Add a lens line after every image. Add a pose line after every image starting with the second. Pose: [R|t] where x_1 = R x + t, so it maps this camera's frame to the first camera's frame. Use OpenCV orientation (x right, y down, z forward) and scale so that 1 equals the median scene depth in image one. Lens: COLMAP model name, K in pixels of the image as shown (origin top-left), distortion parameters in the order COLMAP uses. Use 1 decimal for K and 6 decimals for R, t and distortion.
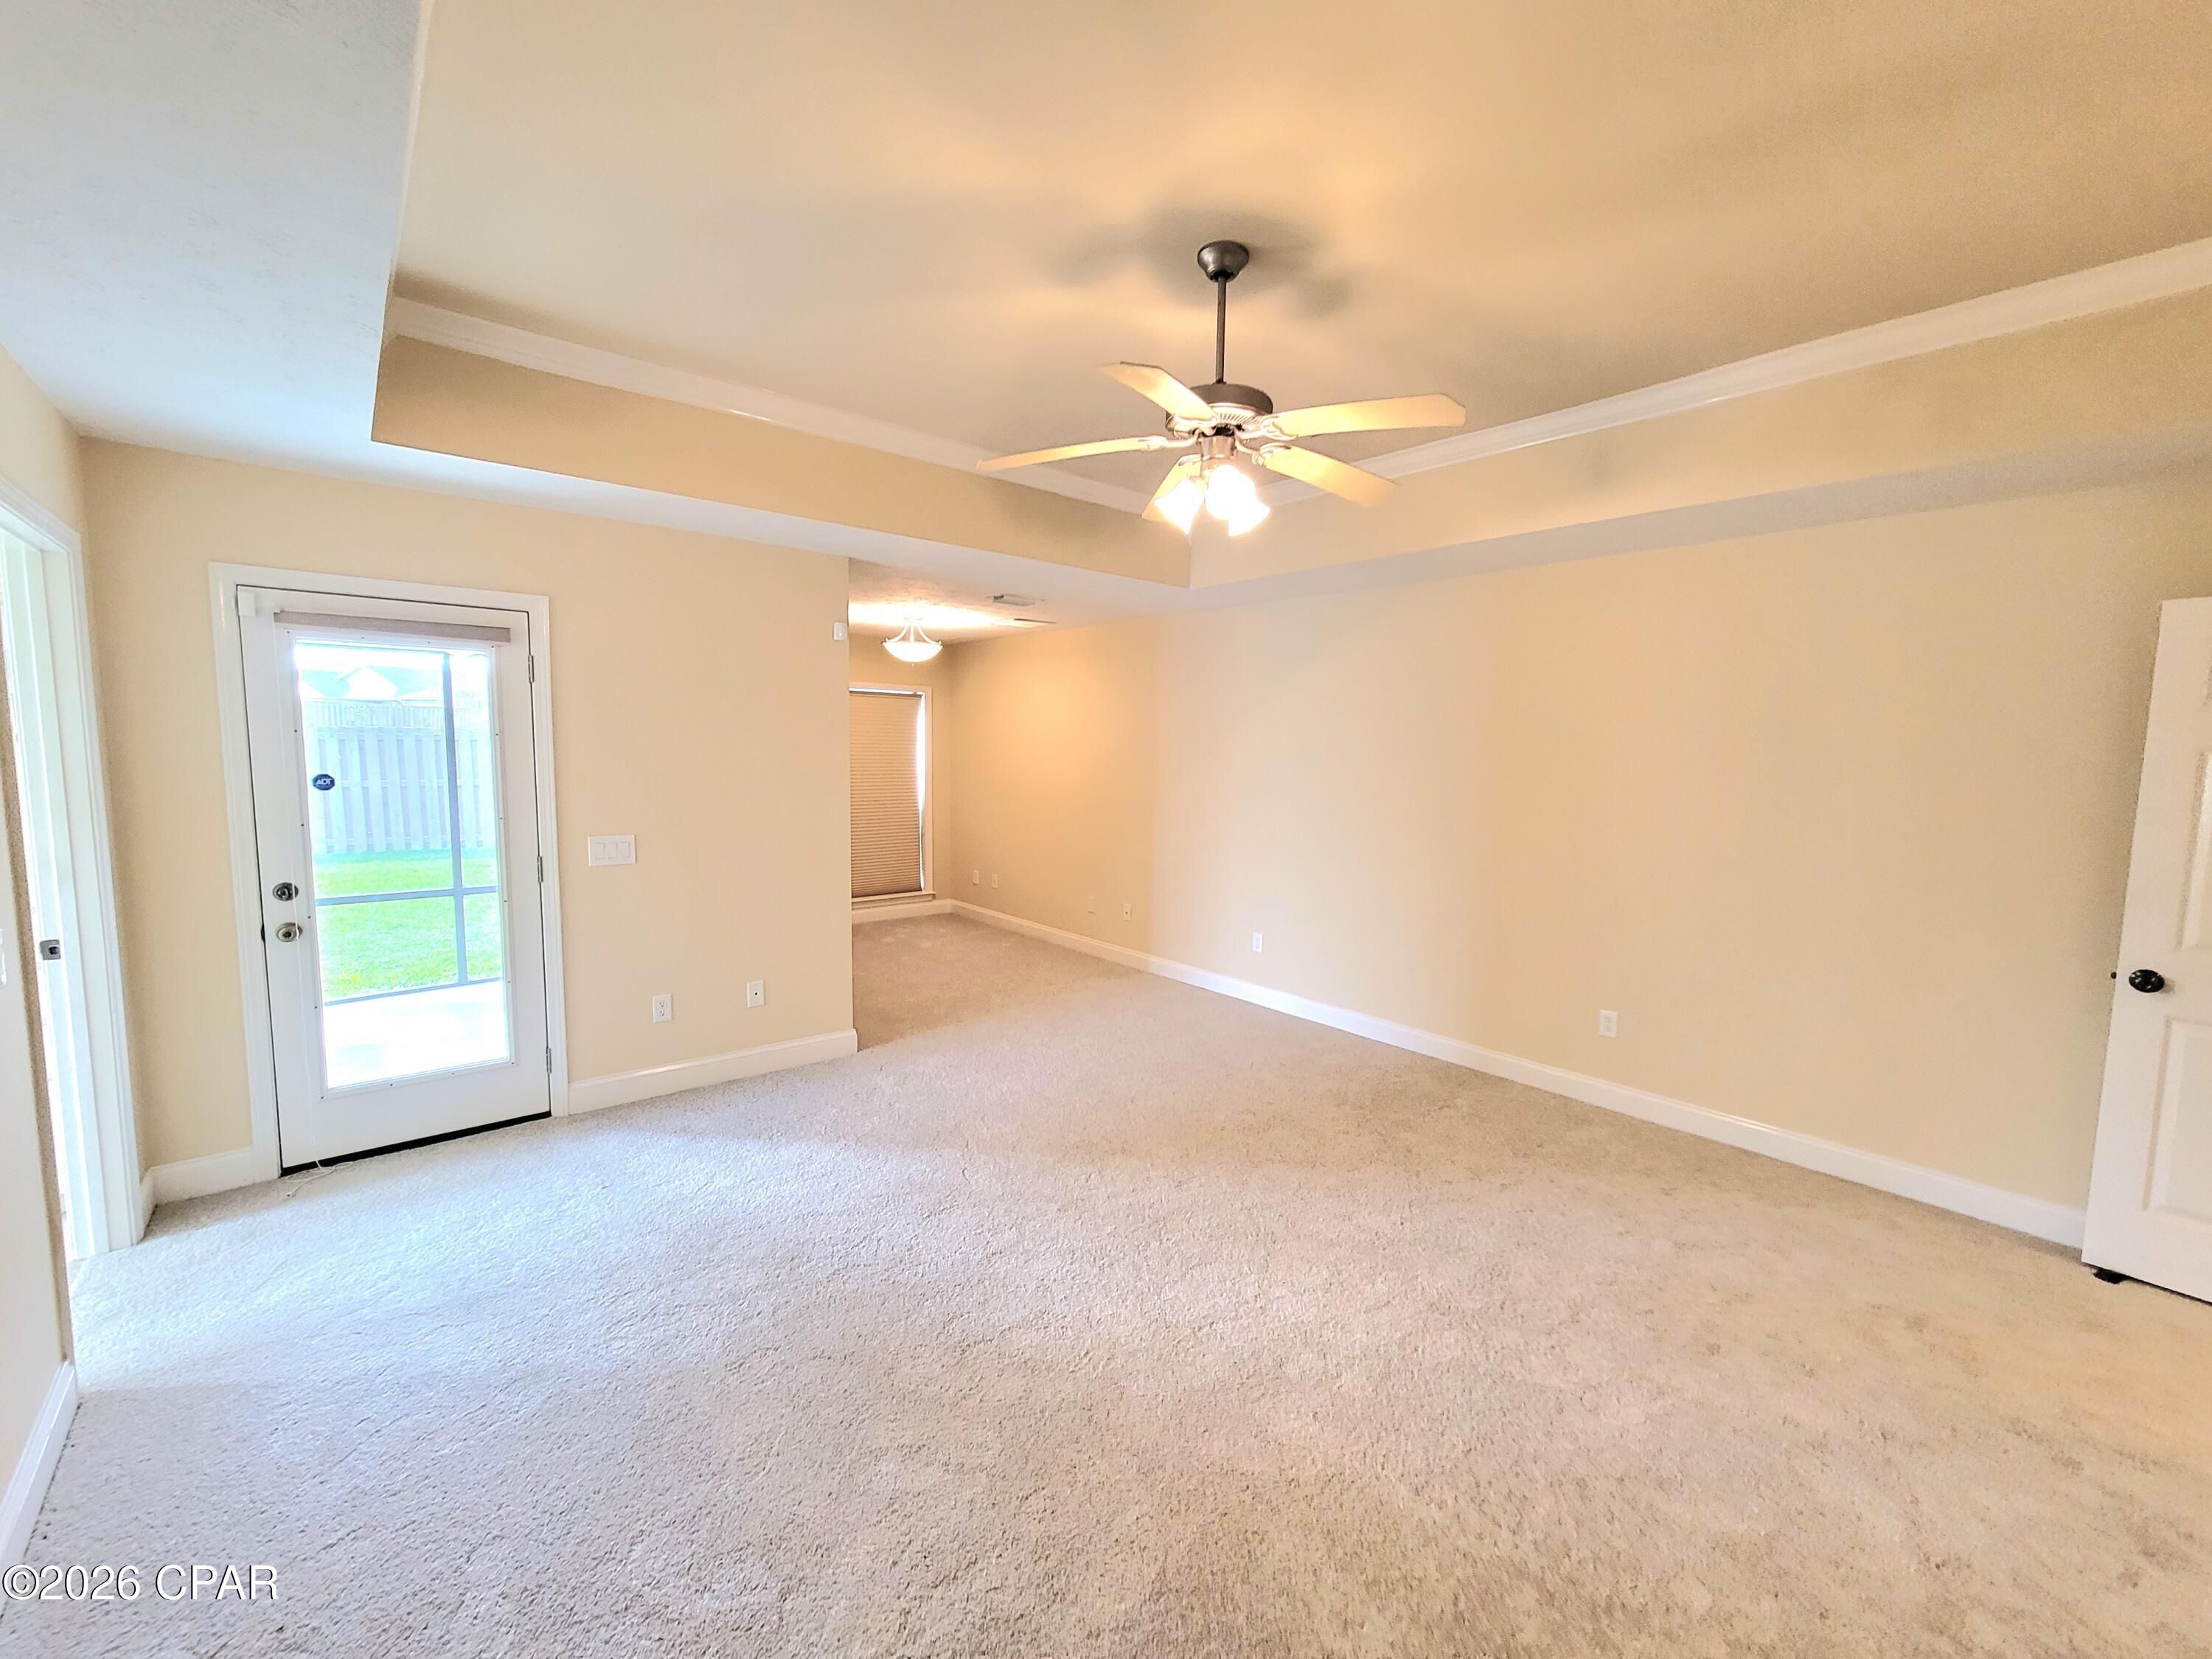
lens RADIAL K [[904.9, 0, 1102.5], [0, 904.9, 823.2], [0, 0, 1]] dist [-0.003798, 0.000352]
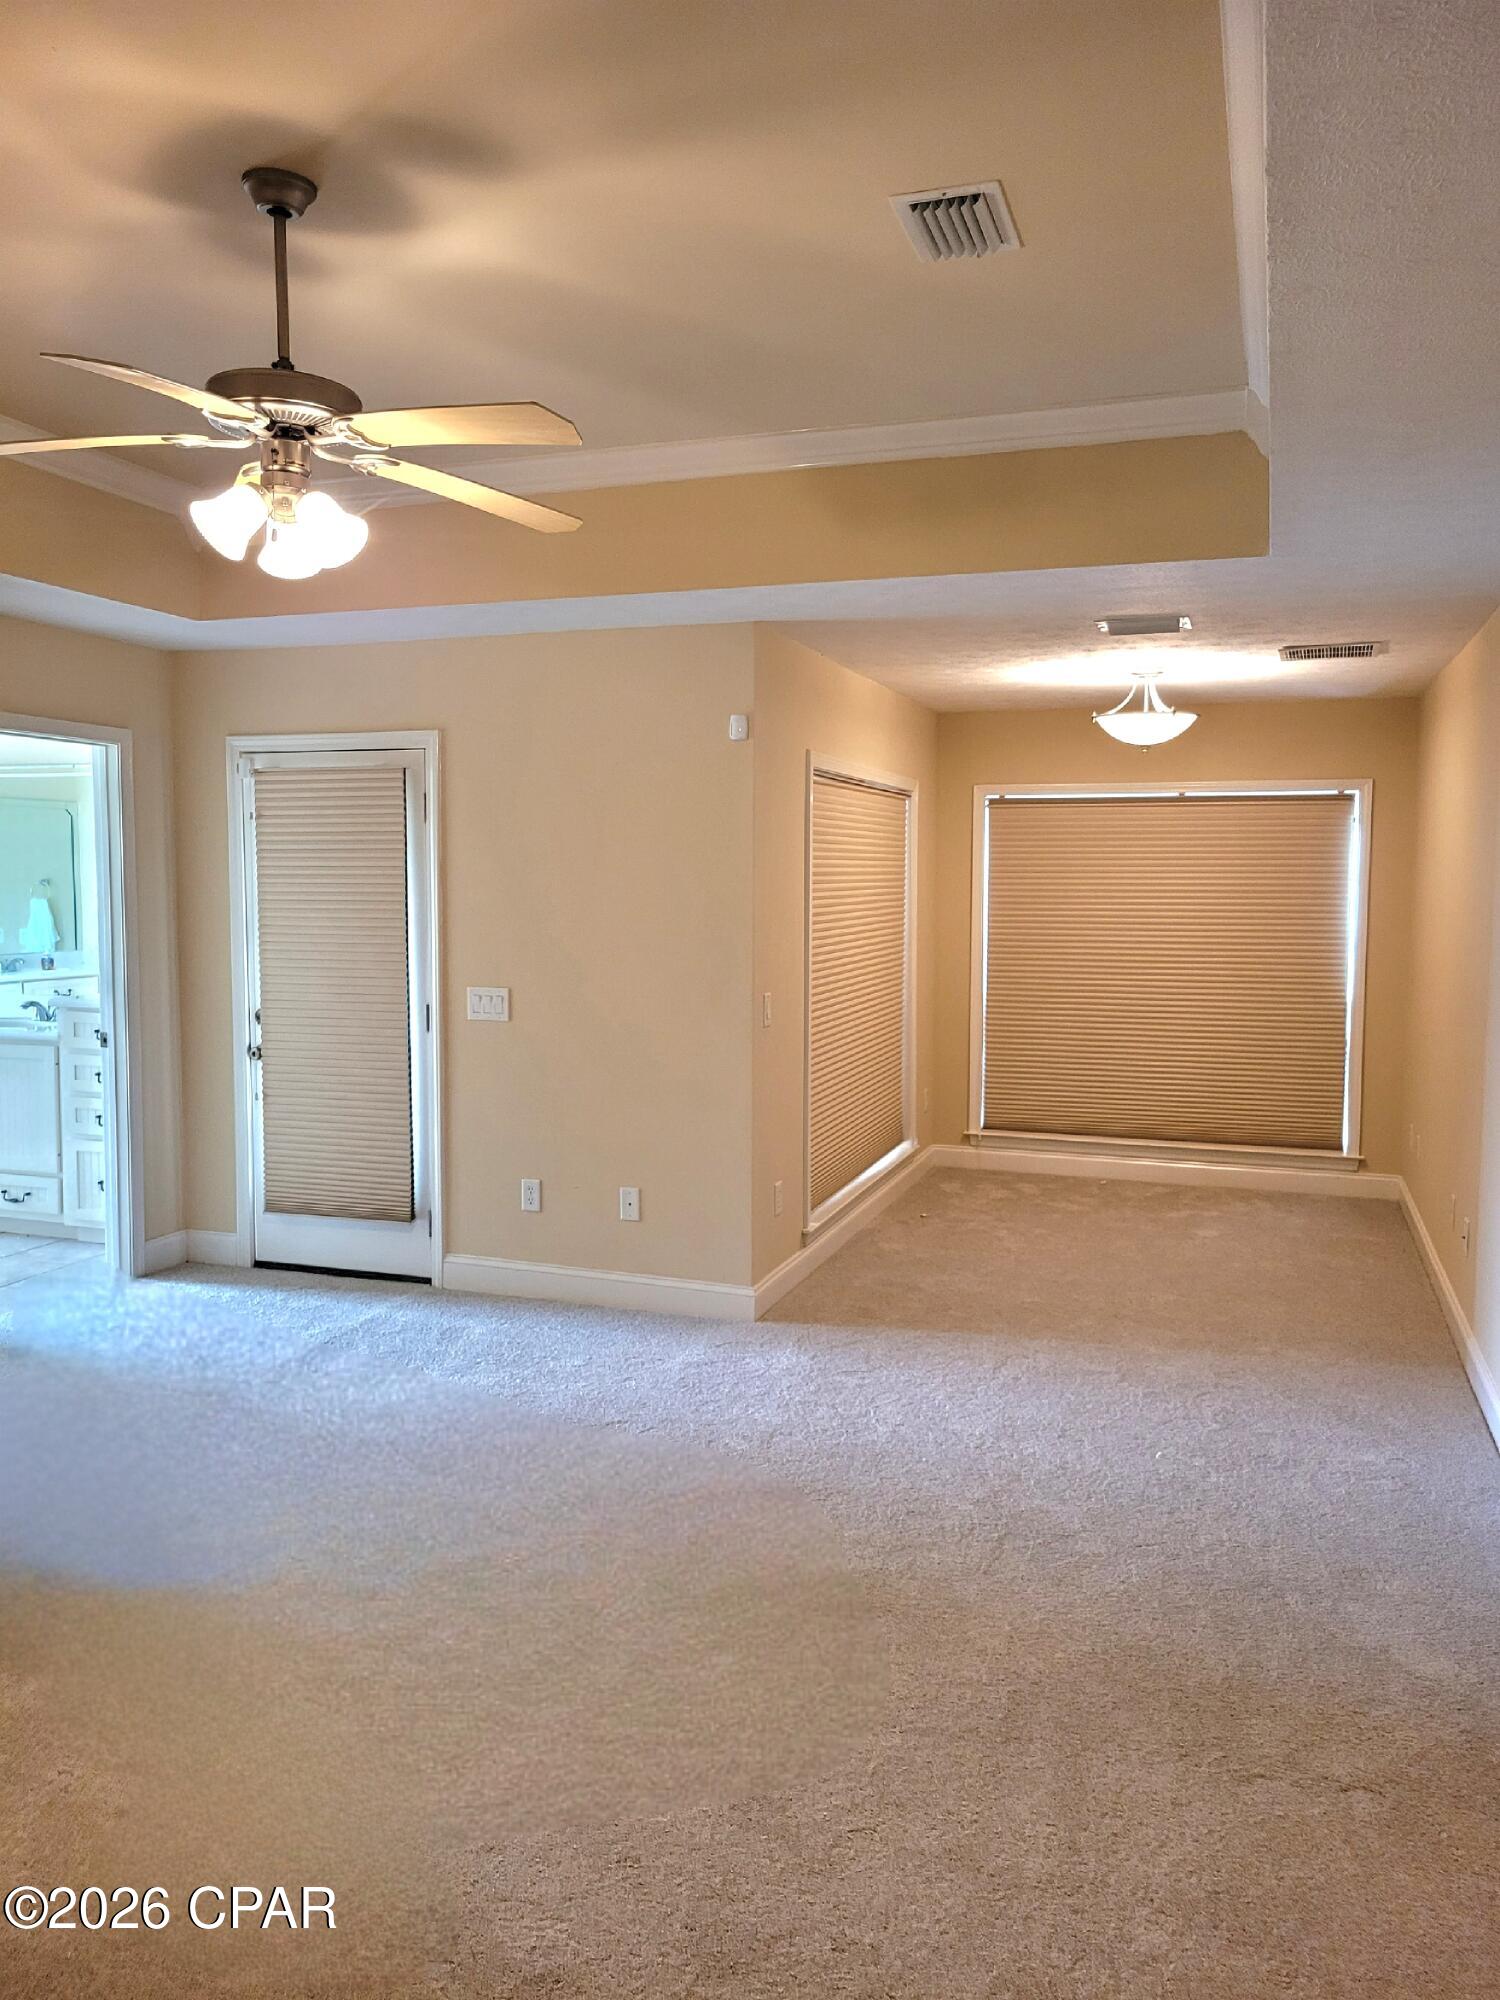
lens RADIAL K [[1507.3, 0, 747.2], [0, 1507.3, 996.5], [0, 0, 1]] dist [0.023535, 0.004352]
pose [[0.503056, 0.052219, -0.862675, 0.775399], [-0.070600, 0.997320, 0.019200, -0.021349], [0.861365, 0.051247, 0.505395, 0.420277]]
